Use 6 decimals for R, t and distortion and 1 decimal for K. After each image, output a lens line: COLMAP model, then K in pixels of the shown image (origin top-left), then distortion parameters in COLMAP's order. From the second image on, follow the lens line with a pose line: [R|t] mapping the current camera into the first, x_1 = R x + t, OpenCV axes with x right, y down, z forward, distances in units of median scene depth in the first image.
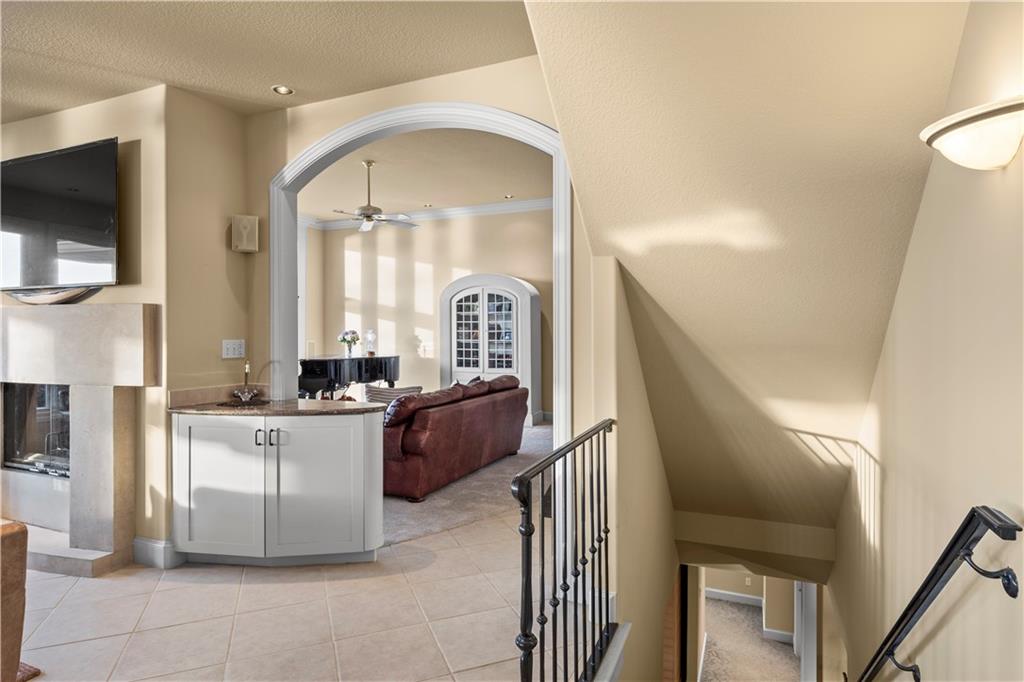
lens RADIAL K [[555.3, 0, 508.9], [0, 555.3, 340.6], [0, 0, 1]] dist [-0.004946, 0.003502]
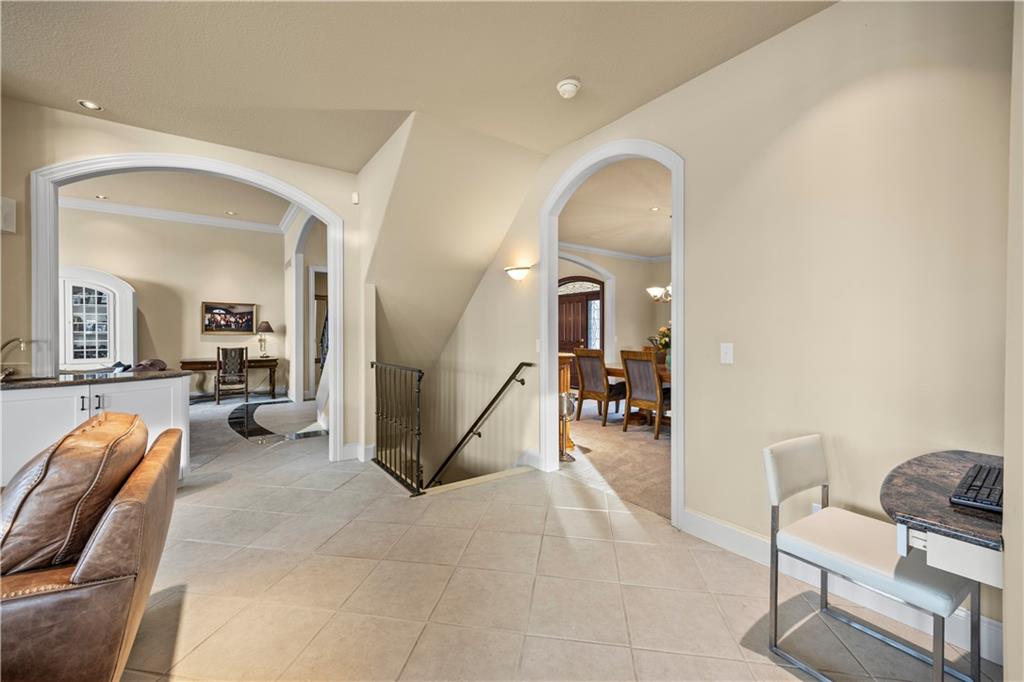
lens RADIAL K [[407.4, 0, 510.0], [0, 407.4, 336.9], [0, 0, 1]] dist [-0.000084, 0.000264]
pose [[0.526328, -0.003312, 0.850275, -0.251195], [0.007167, 0.999974, -0.000542, 0.015028], [-0.850252, 0.006379, 0.526338, -0.075525]]
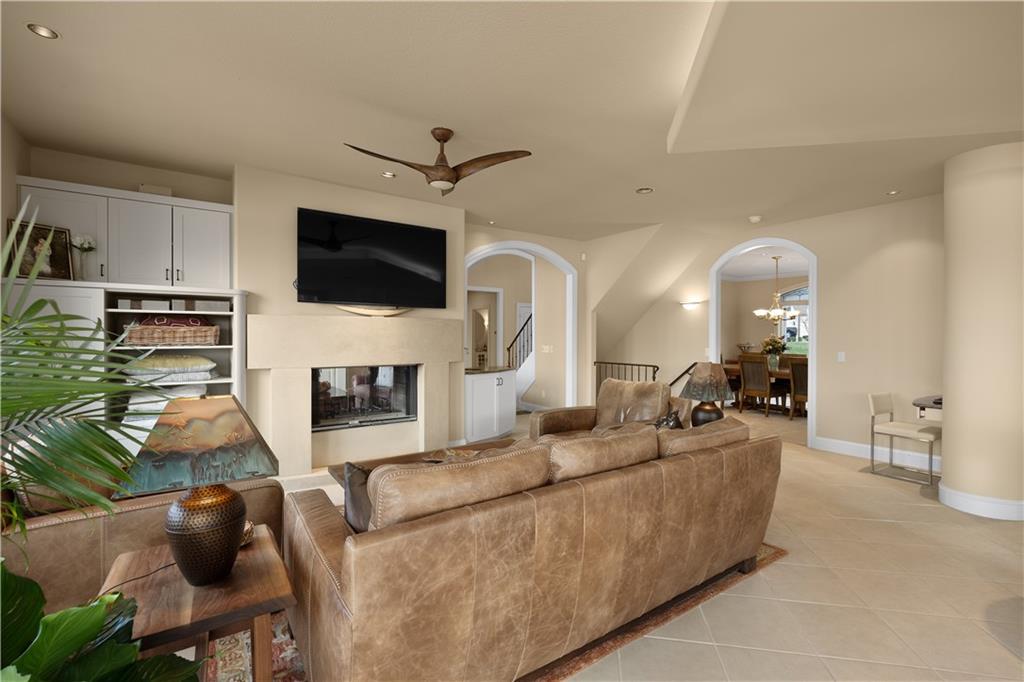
lens RADIAL K [[448.5, 0, 518.6], [0, 448.5, 338.9], [0, 0, 1]] dist [0.004116, -0.001623]
pose [[0.534945, -0.003514, 0.844879, -0.676889], [0.002627, 0.999993, 0.002497, -0.000698], [-0.844883, 0.000884, 0.534951, -0.014093]]
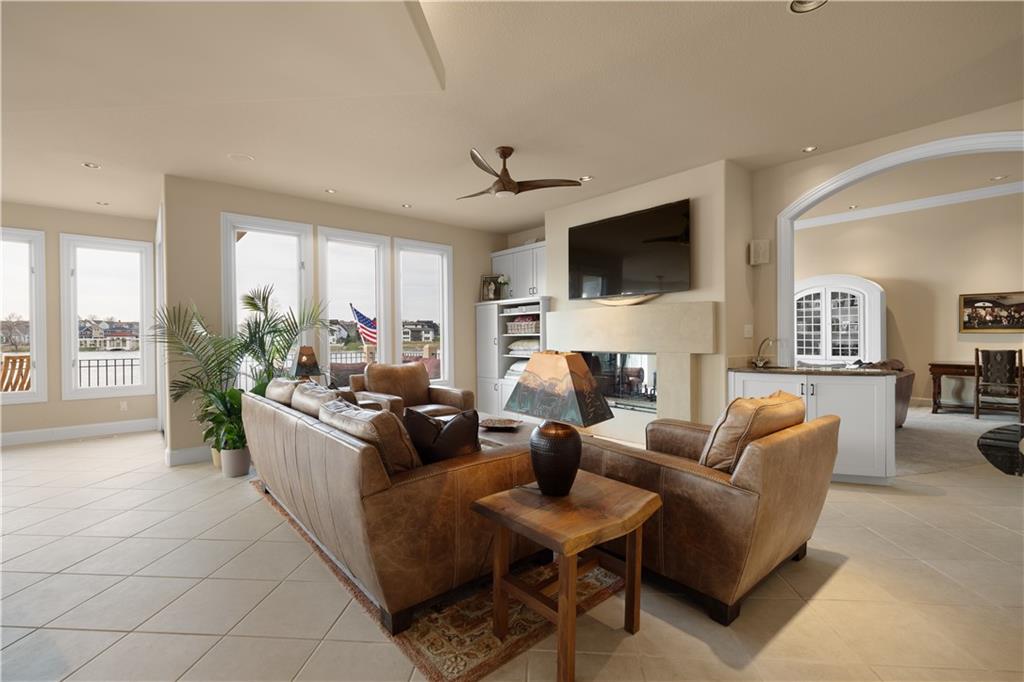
lens RADIAL K [[448.5, 0, 514.3], [0, 448.5, 341.5], [0, 0, 1]] dist [0.004116, -0.001623]
pose [[0.895982, -0.001503, -0.444089, -0.215943], [0.002801, 0.999994, 0.002266, 0.015529], [0.444082, -0.003275, 0.895980, -0.145040]]
